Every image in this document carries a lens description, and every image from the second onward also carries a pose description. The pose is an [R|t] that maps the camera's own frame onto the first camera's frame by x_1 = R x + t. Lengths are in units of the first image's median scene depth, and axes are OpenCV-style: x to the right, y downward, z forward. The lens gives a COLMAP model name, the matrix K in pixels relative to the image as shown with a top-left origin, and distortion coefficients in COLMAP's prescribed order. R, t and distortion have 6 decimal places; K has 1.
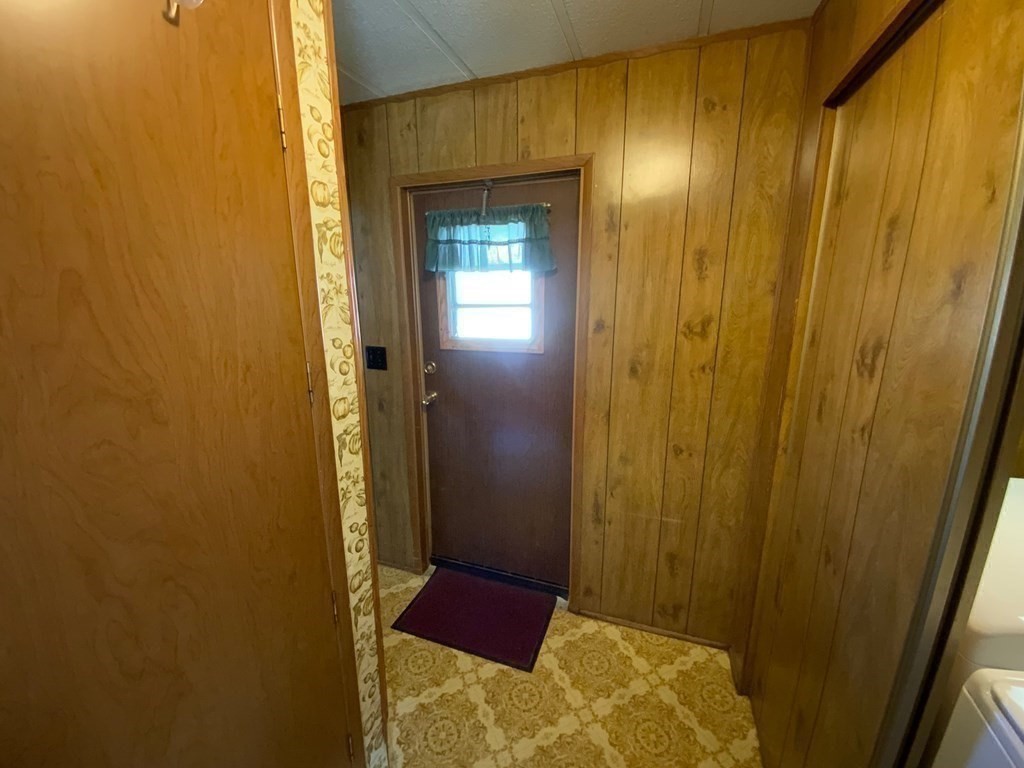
lens RADIAL K [[411.7, 0, 512.0], [0, 411.7, 384.0], [0, 0, 1]] dist [0.026088, -0.019872]
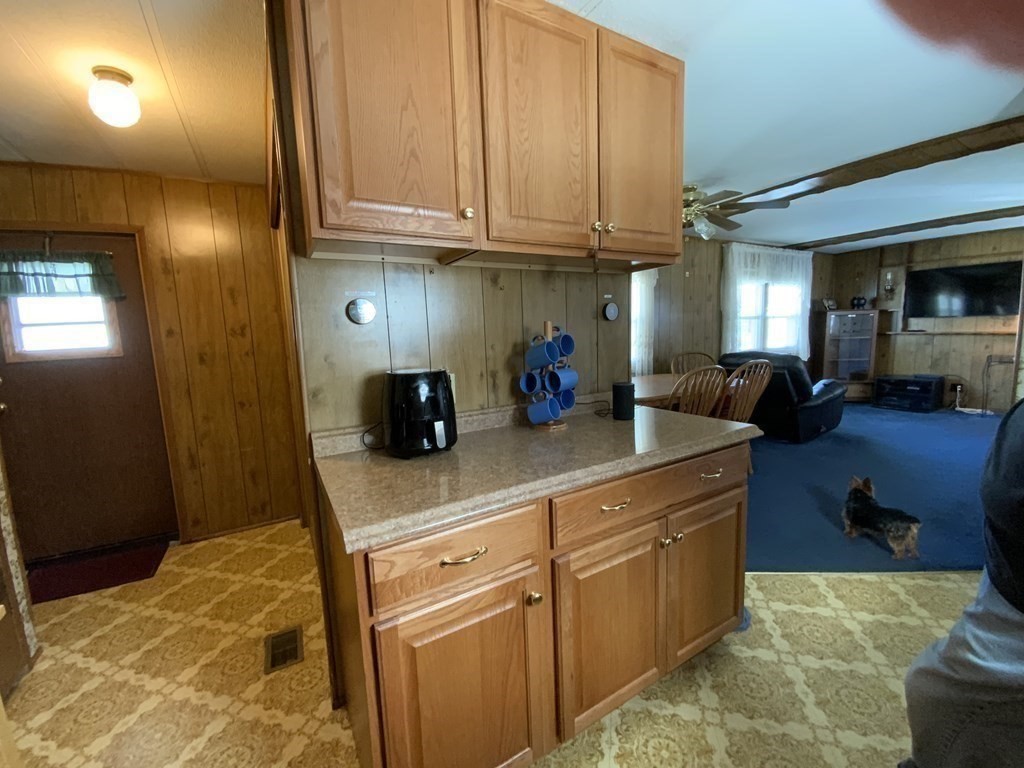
lens RADIAL K [[411.7, 0, 512.0], [0, 411.7, 384.0], [0, 0, 1]] dist [0.026088, -0.019872]
pose [[0.650460, -0.116284, 0.750586, -0.136670], [0.201258, 0.979275, -0.022697, 0.326286], [-0.732391, 0.165825, 0.660383, -0.895724]]
